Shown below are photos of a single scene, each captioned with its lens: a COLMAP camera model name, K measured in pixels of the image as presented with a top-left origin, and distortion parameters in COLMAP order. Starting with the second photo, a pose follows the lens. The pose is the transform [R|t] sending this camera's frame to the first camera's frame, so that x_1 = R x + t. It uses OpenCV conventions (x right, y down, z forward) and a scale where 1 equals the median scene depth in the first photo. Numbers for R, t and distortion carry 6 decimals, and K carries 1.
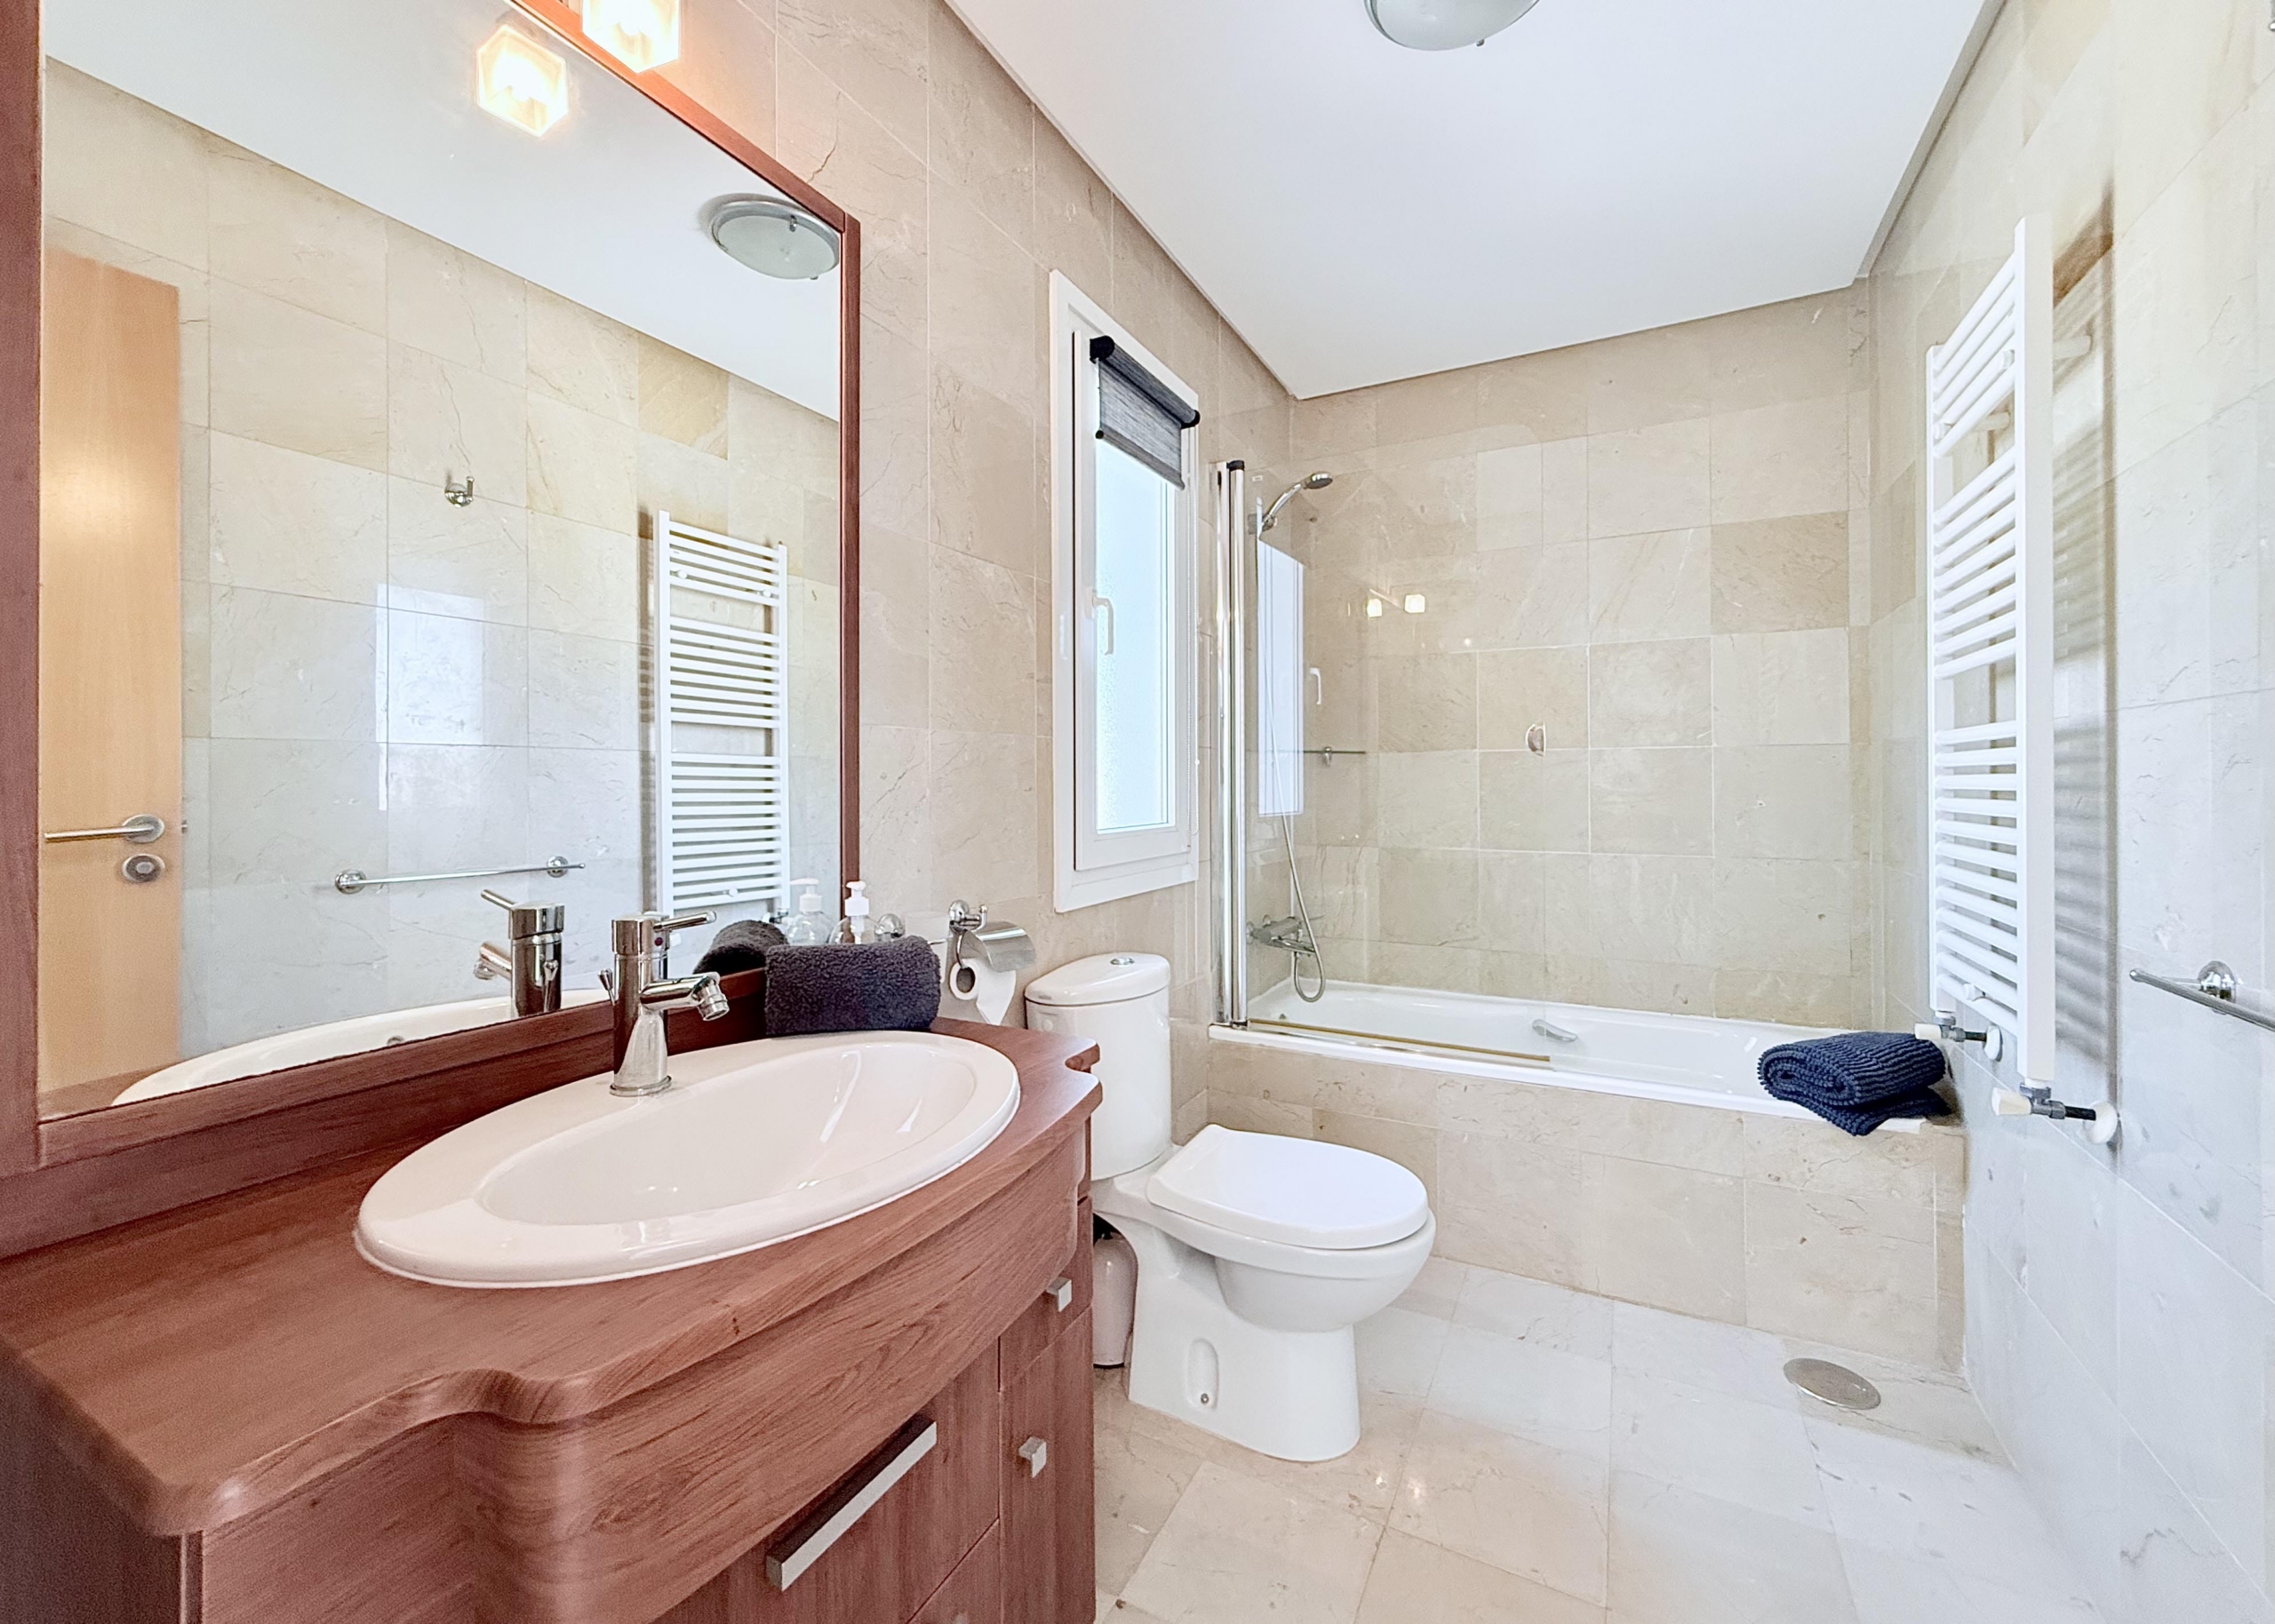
lens RADIAL K [[936.8, 0, 1137.5], [0, 936.8, 812.0], [0, 0, 1]] dist [0.000325, -0.000086]
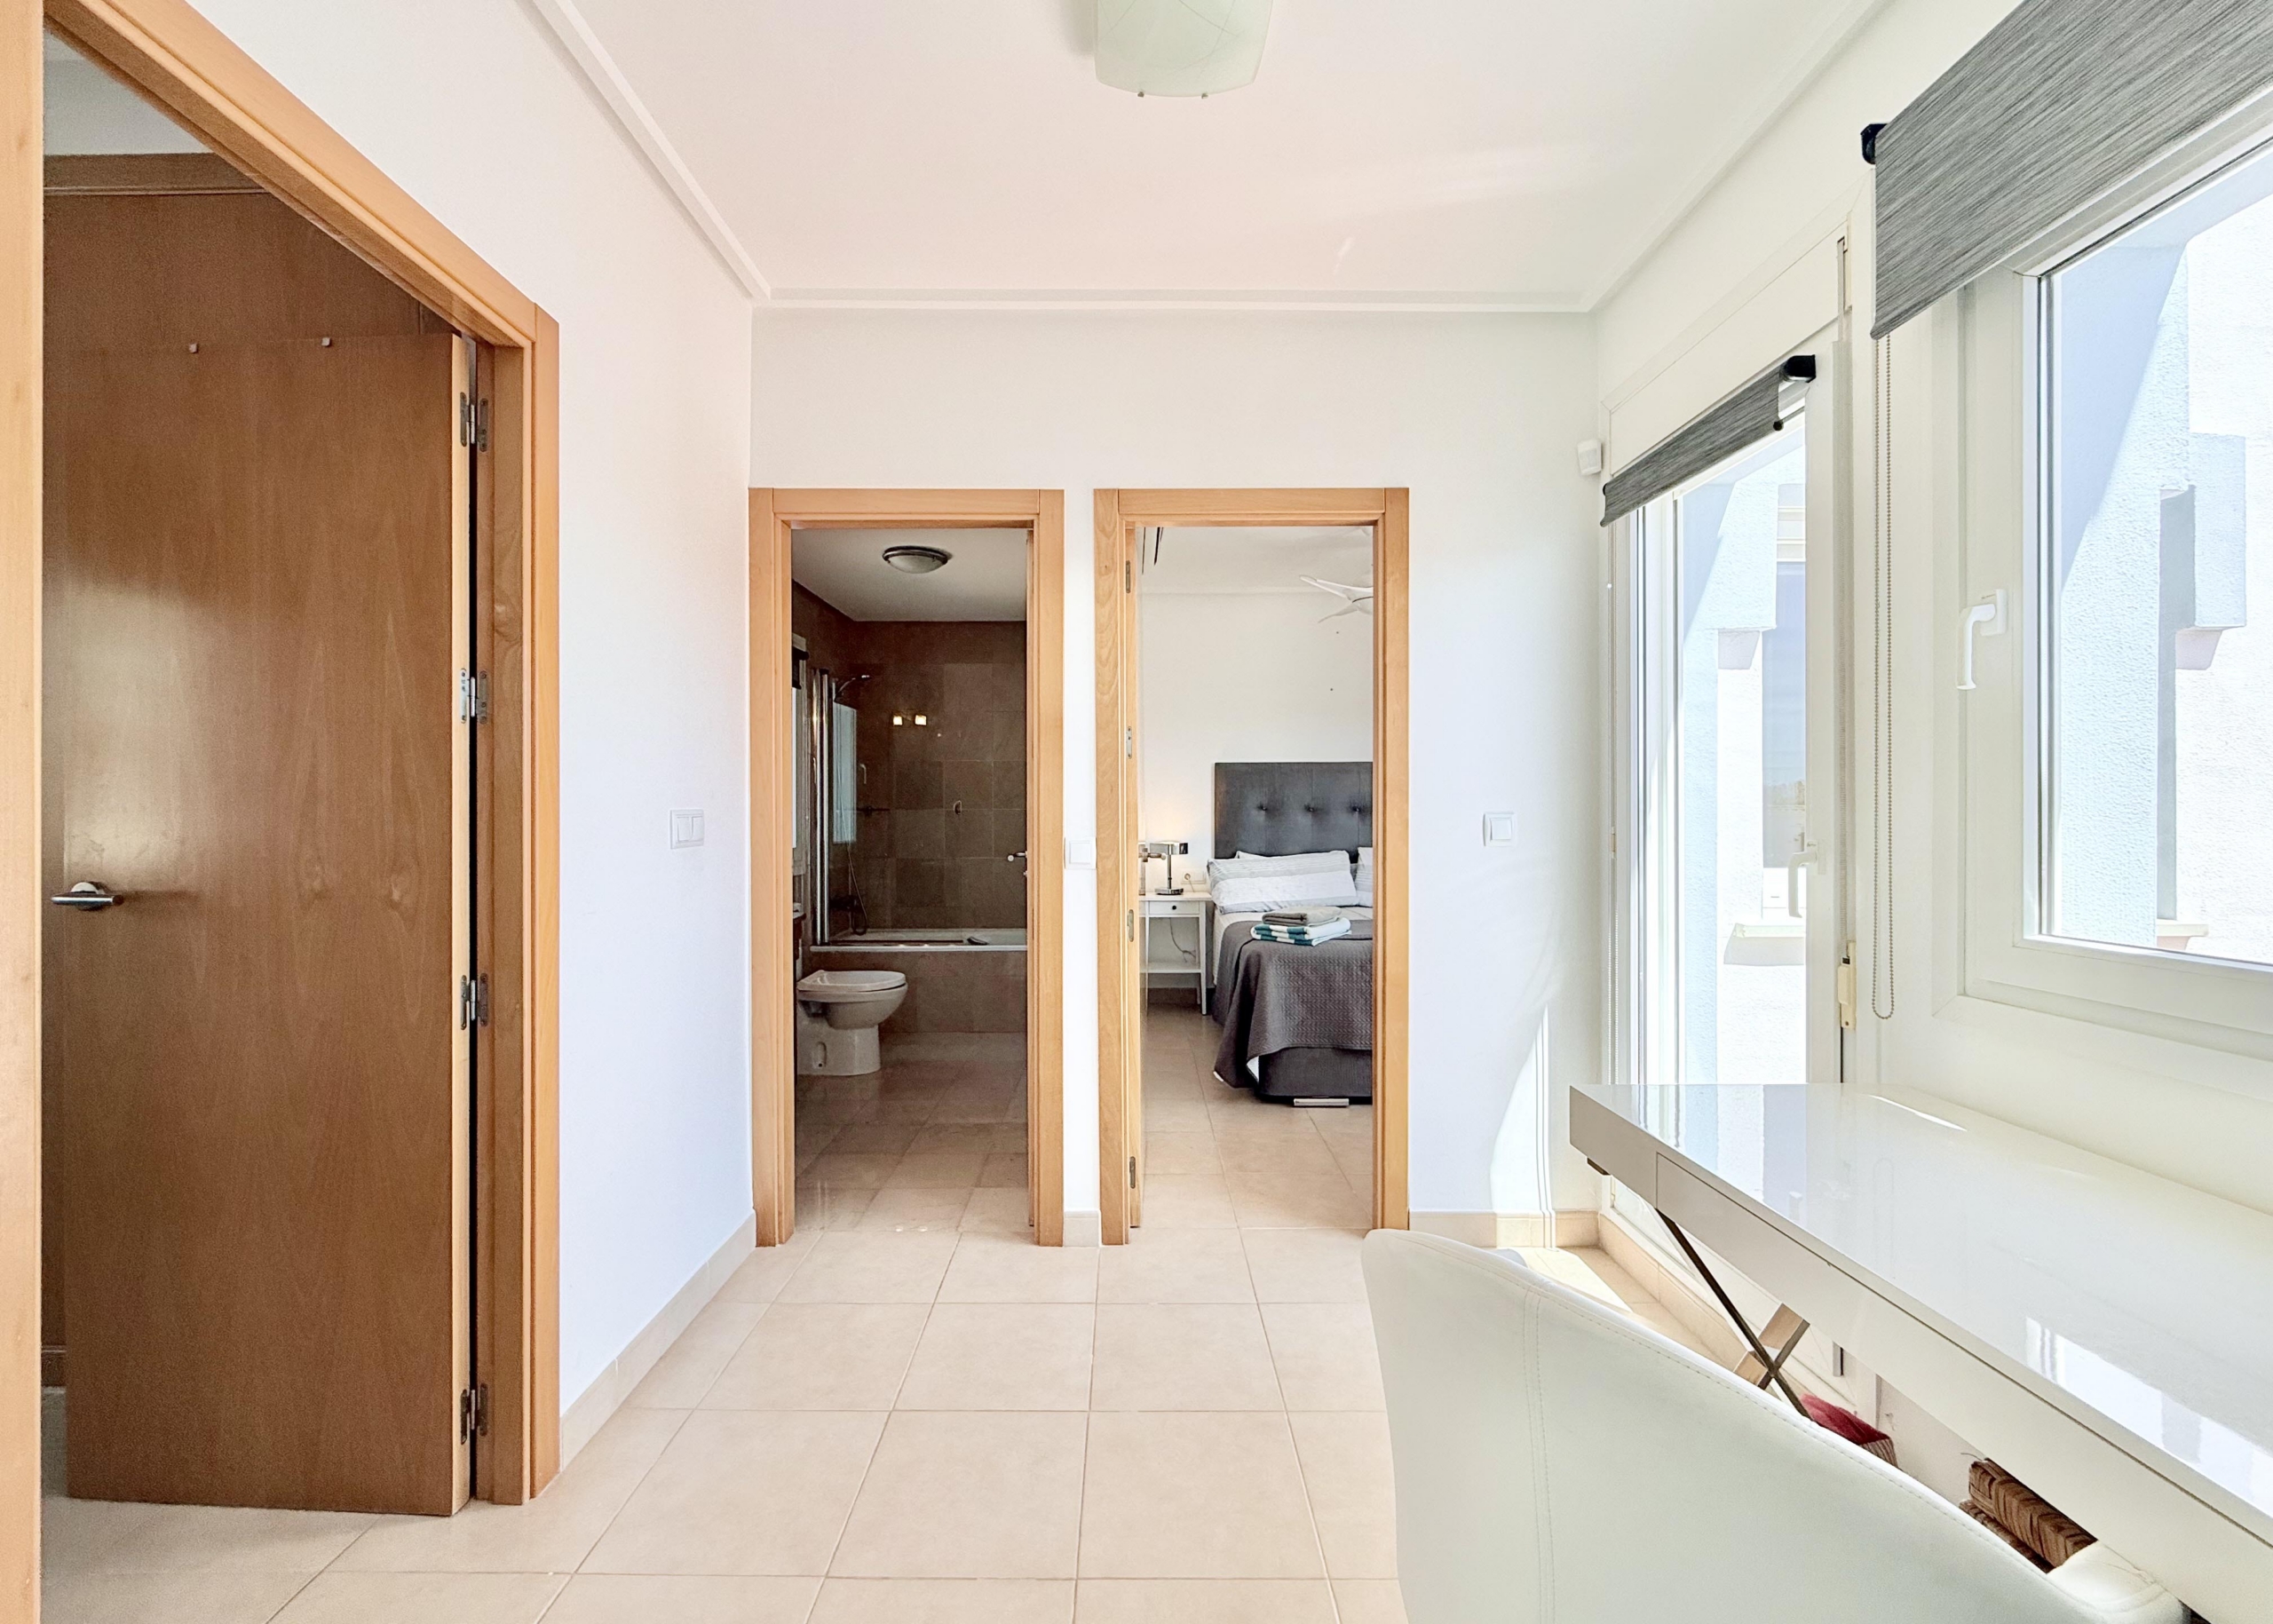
lens RADIAL K [[936.1, 0, 1136.5], [0, 936.1, 812.0], [0, 0, 1]] dist [0.000325, -0.000086]
pose [[0.887787, 0.004822, 0.460230, -0.192899], [0.008629, 0.999595, -0.027118, -0.001612], [-0.460174, 0.028046, 0.887385, -0.946734]]
